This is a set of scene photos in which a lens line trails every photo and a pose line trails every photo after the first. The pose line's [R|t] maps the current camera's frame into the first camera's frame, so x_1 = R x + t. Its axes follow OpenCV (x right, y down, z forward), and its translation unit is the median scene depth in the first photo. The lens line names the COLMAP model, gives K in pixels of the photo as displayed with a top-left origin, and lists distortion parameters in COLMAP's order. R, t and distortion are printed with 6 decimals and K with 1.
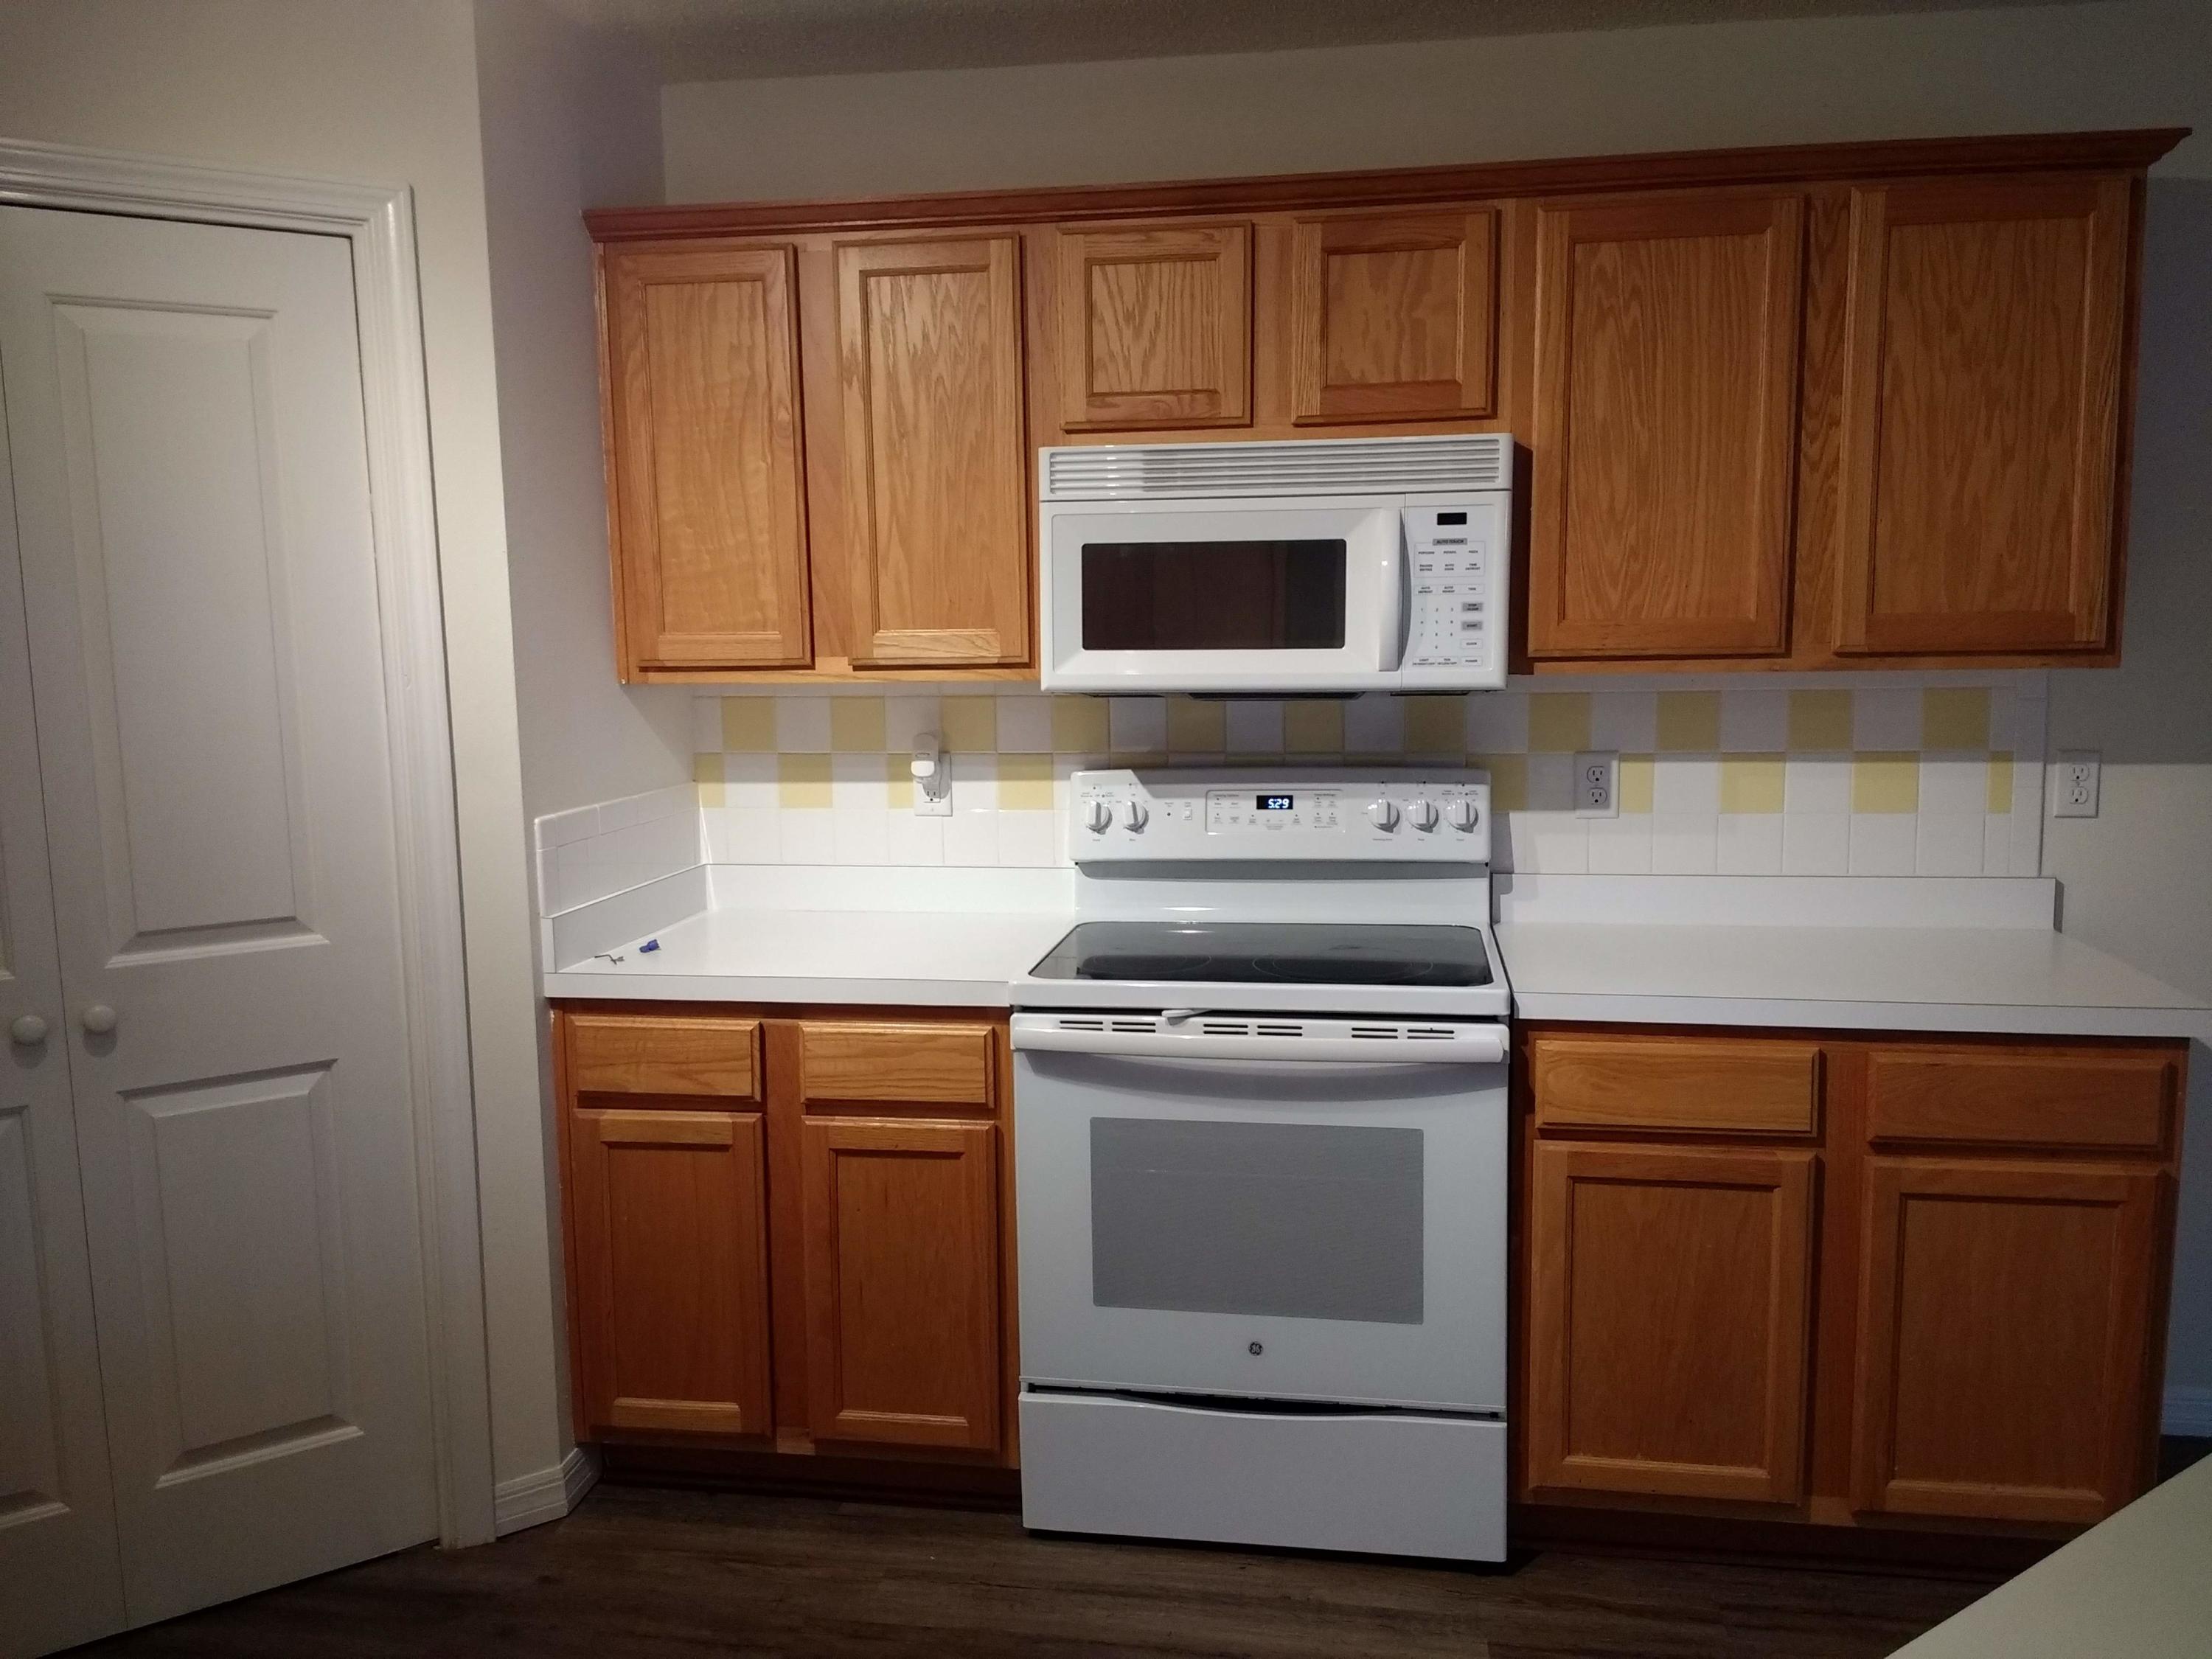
lens RADIAL K [[1764.8, 0, 1111.0], [0, 1764.8, 836.7], [0, 0, 1]] dist [0.063788, -0.037790]
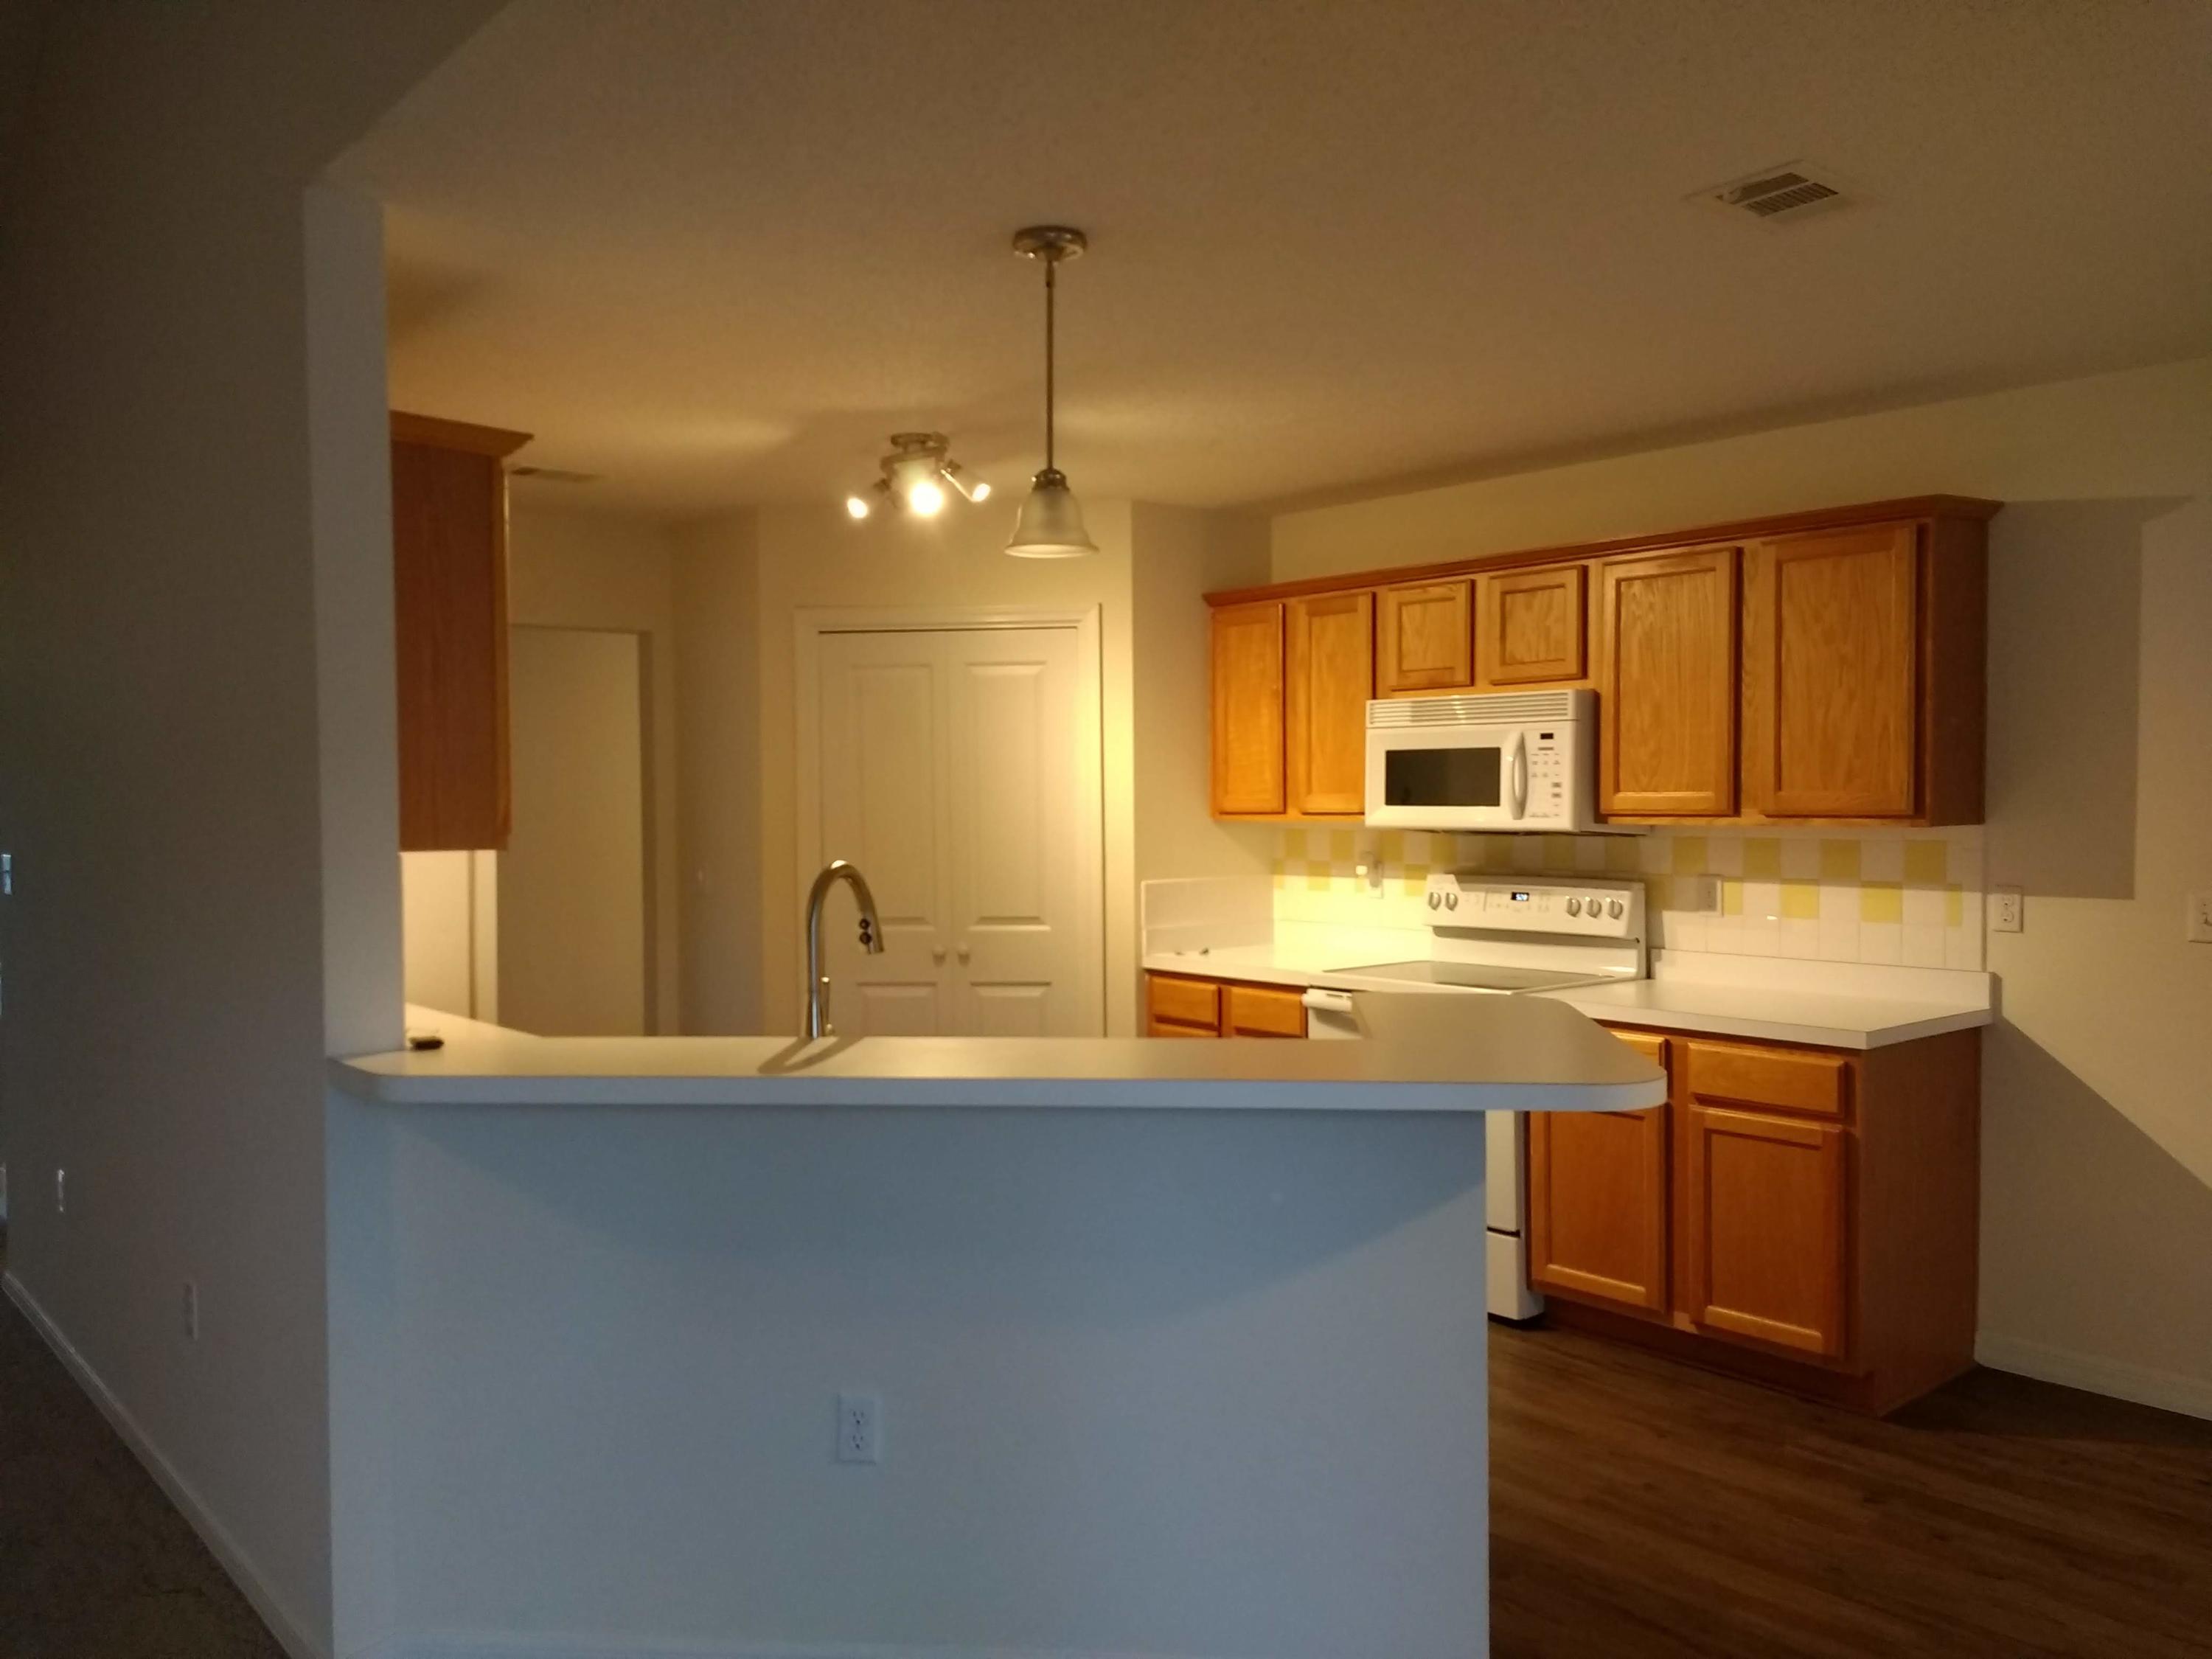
lens RADIAL K [[1764.8, 0, 1114.6], [0, 1764.8, 823.5], [0, 0, 1]] dist [0.063788, -0.037790]
pose [[0.758802, 0.019619, -0.651026, 0.999682], [-0.080651, 0.994684, -0.064028, 0.056913], [0.646309, 0.101091, 0.756350, -0.611671]]
